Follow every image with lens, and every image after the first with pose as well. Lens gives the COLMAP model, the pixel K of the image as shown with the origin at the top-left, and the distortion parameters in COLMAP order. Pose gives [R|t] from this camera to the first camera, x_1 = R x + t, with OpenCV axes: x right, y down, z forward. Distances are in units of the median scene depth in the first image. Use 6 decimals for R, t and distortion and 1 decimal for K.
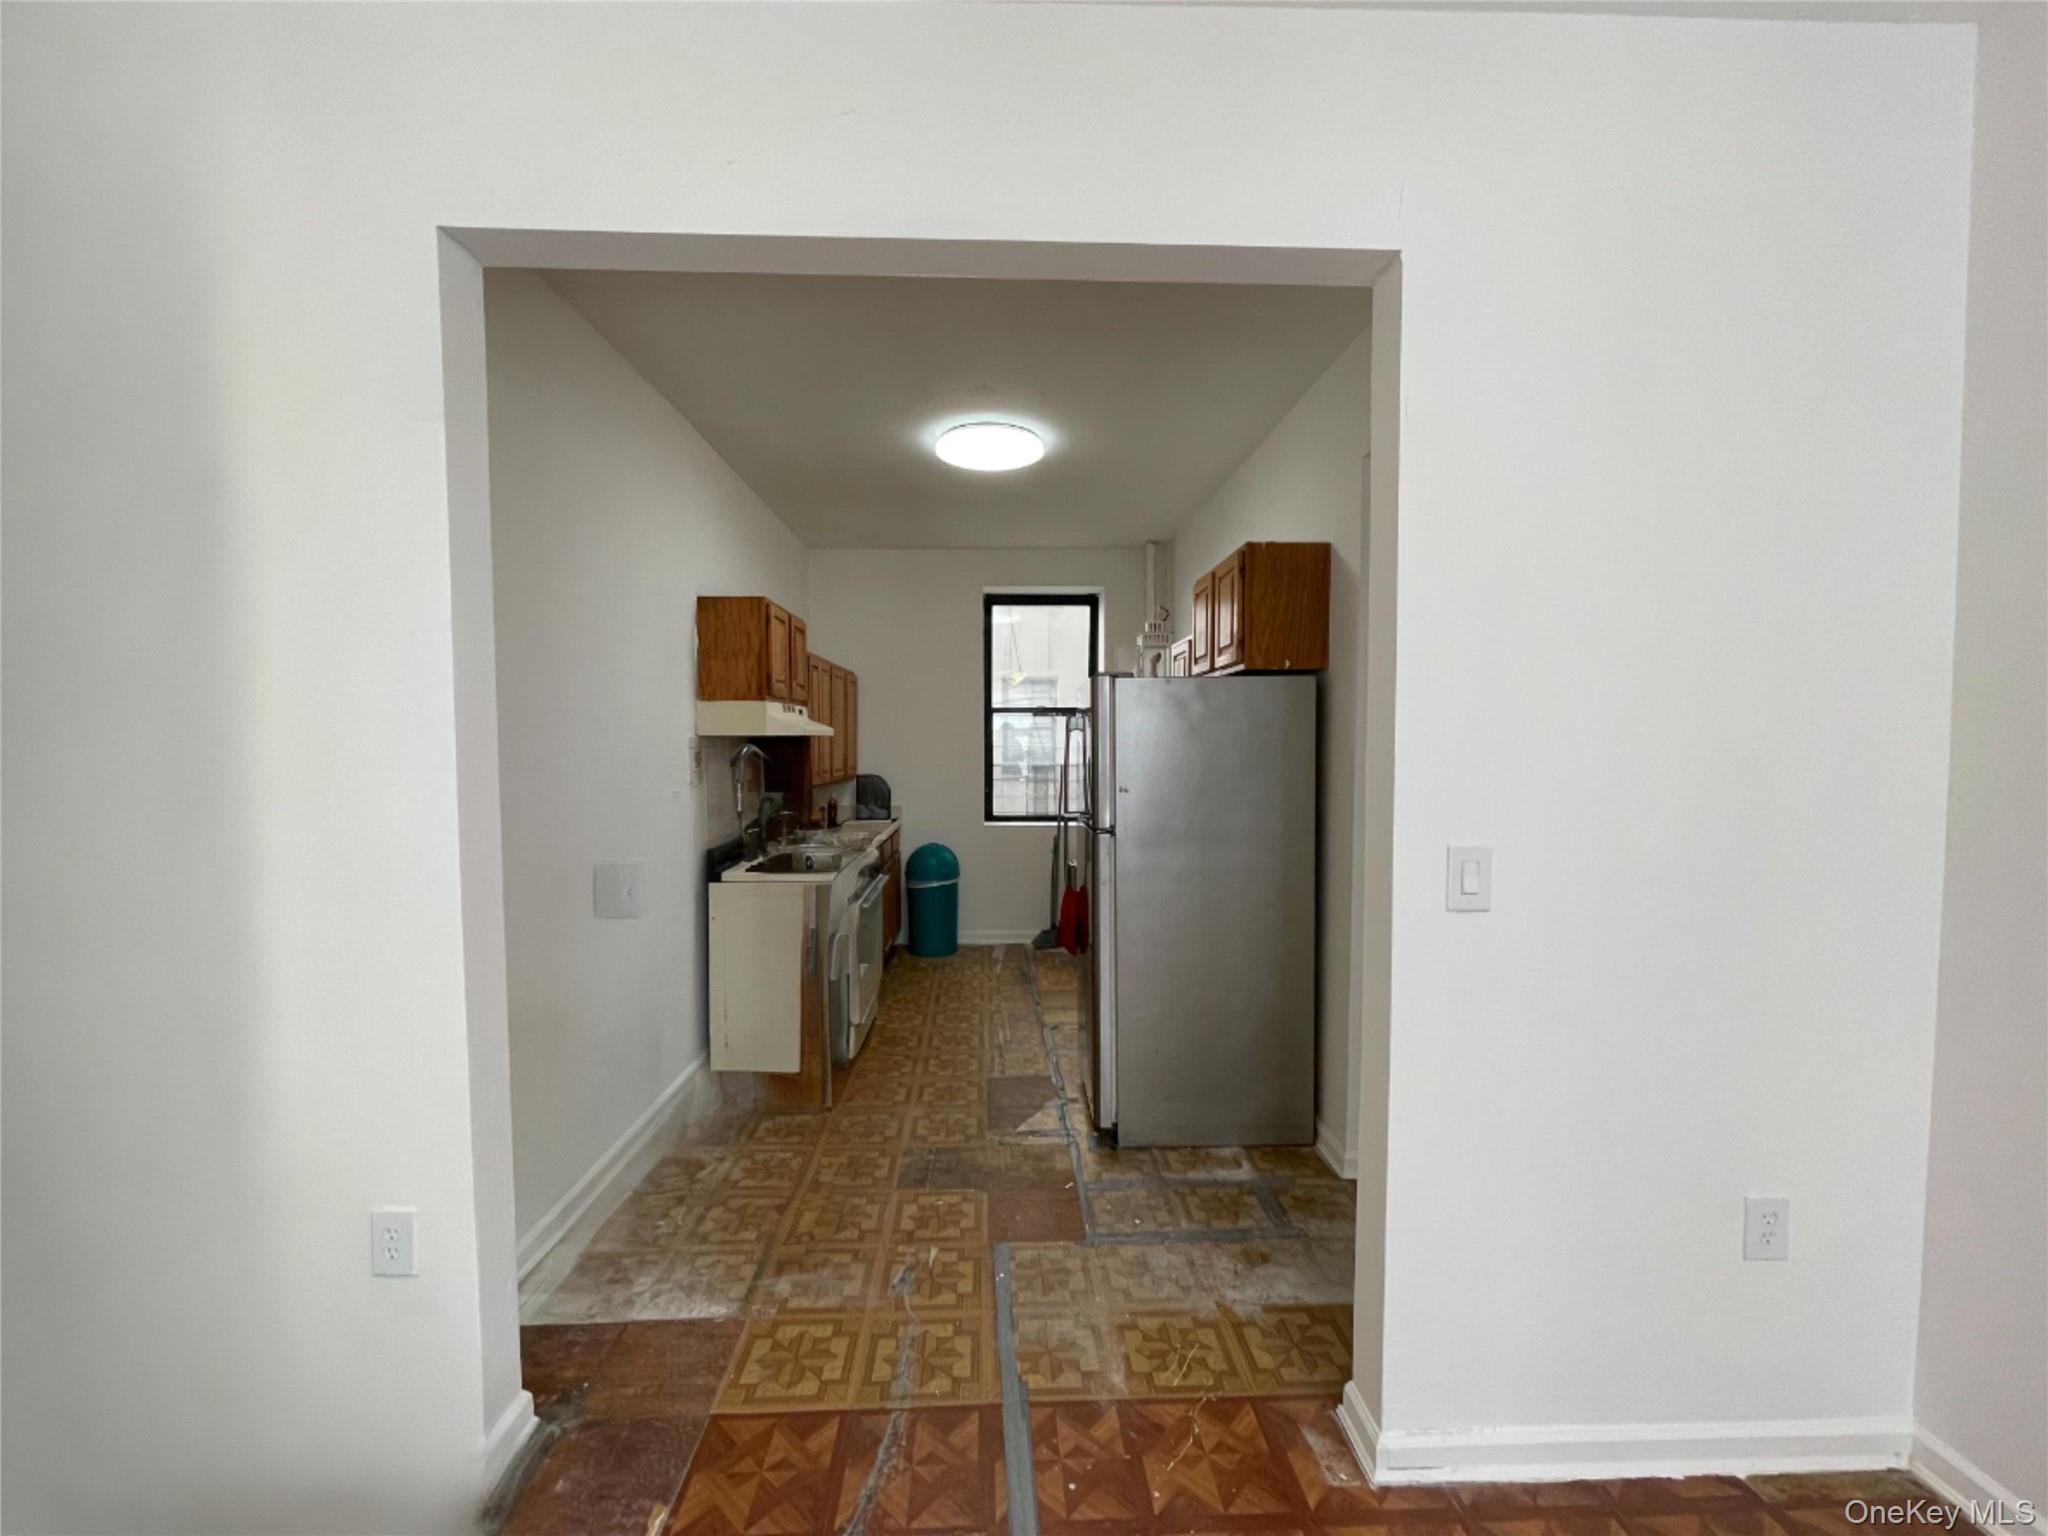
lens RADIAL K [[823.1, 0, 1022.3], [0, 823.1, 777.5], [0, 0, 1]] dist [0.000389, 0.000161]
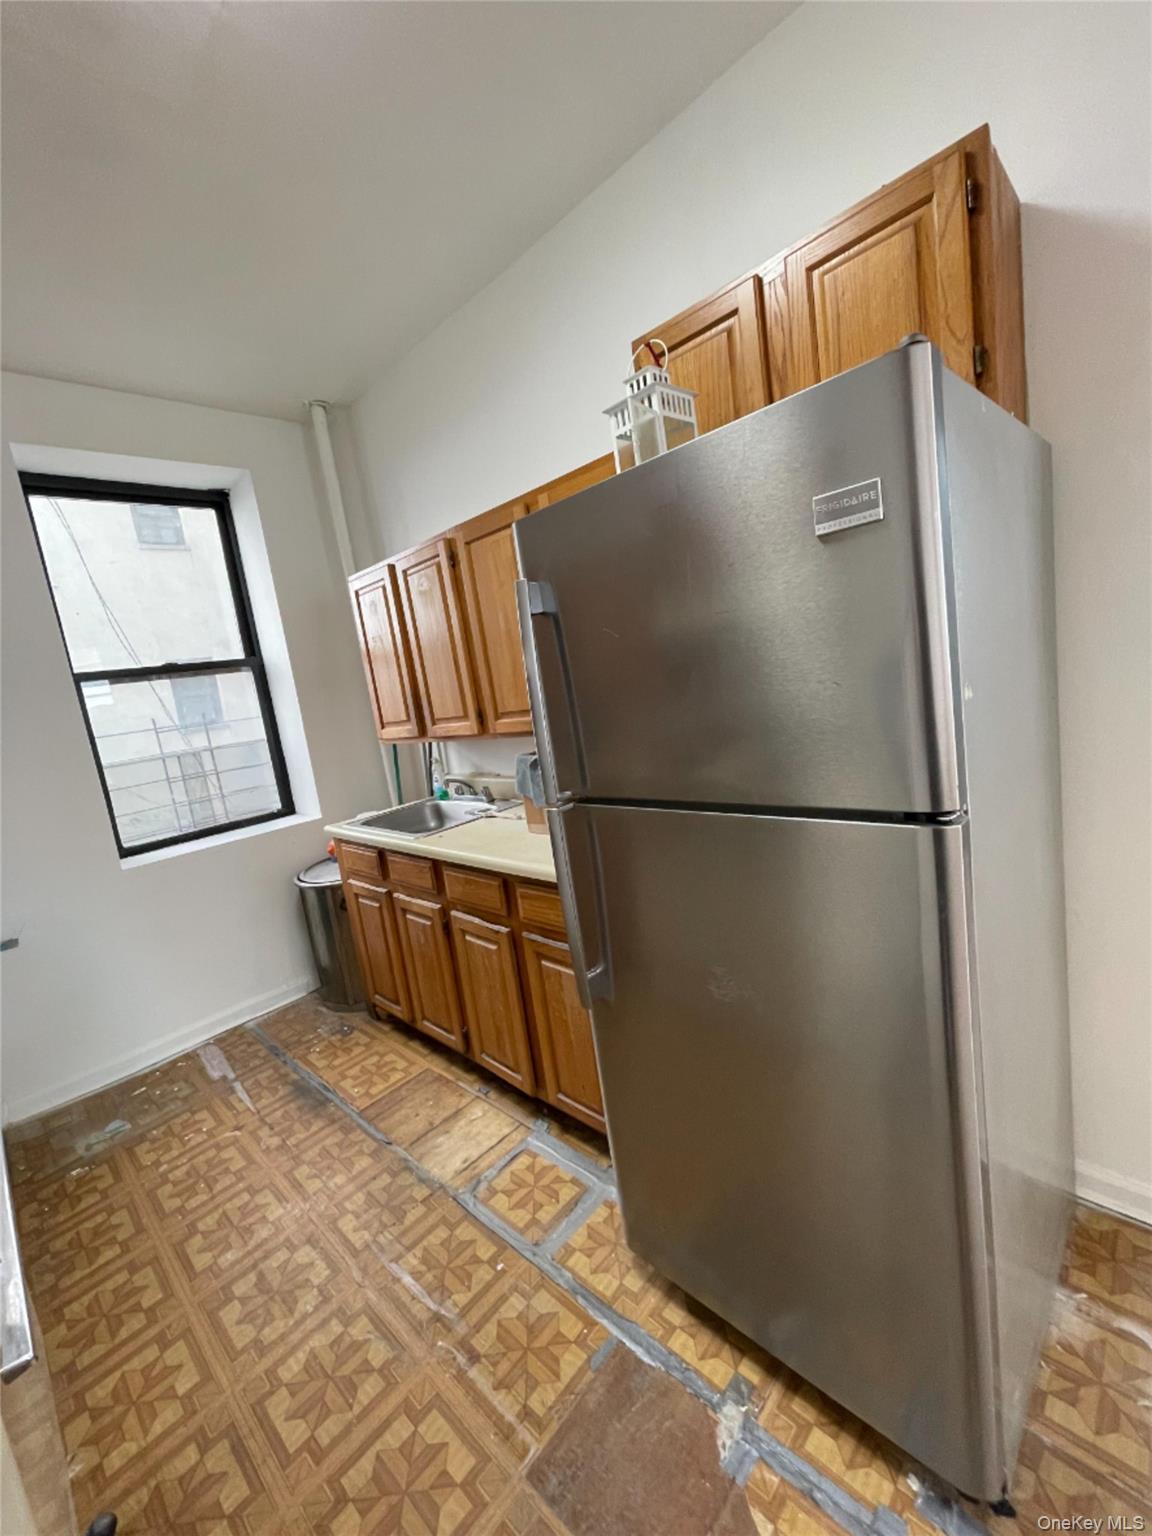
lens RADIAL K [[619.7, 0, 569.0], [0, 619.7, 764.3], [0, 0, 1]] dist [-0.000842, -0.000363]
pose [[0.714899, -0.202182, 0.669359, -0.102766], [0.176051, 0.978491, 0.107527, -0.006017], [-0.676702, 0.040970, 0.735116, 0.477038]]
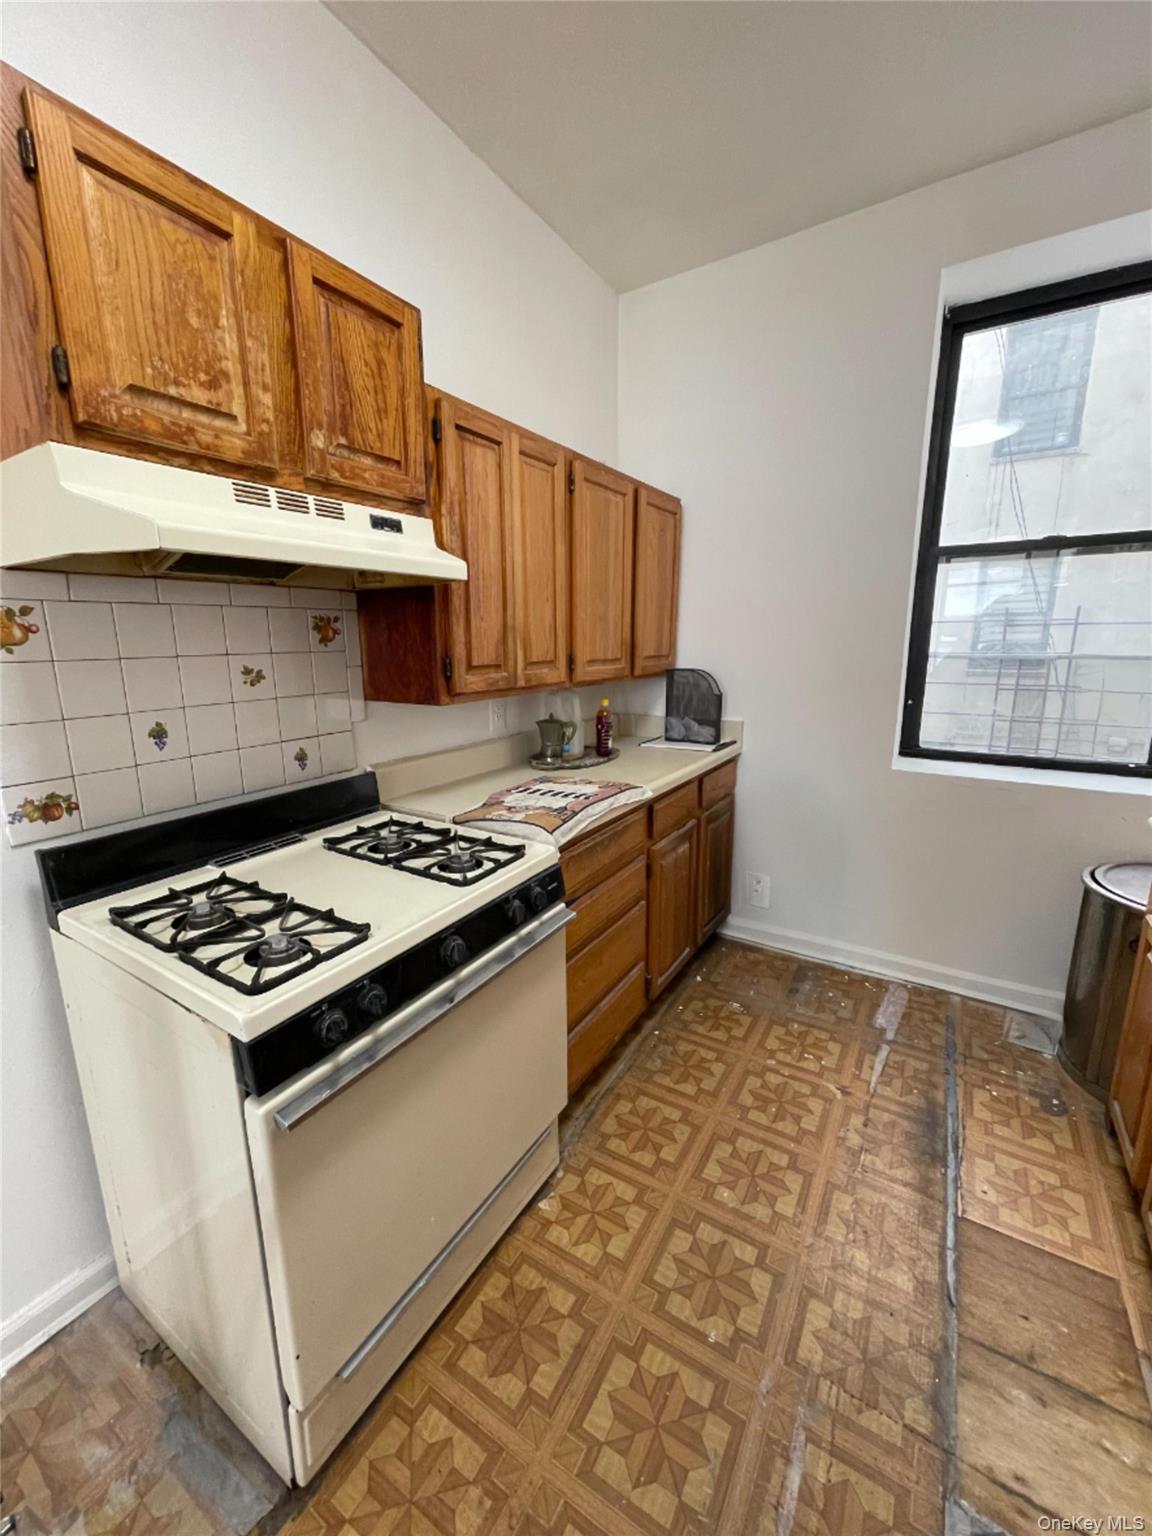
lens RADIAL K [[619.7, 0, 569.0], [0, 619.7, 764.3], [0, 0, 1]] dist [-0.000842, -0.000363]
pose [[0.825948, 0.109493, -0.553010, 0.003750], [-0.019508, 0.985921, 0.166071, -0.008232], [0.563408, -0.126378, 0.816456, 0.569512]]
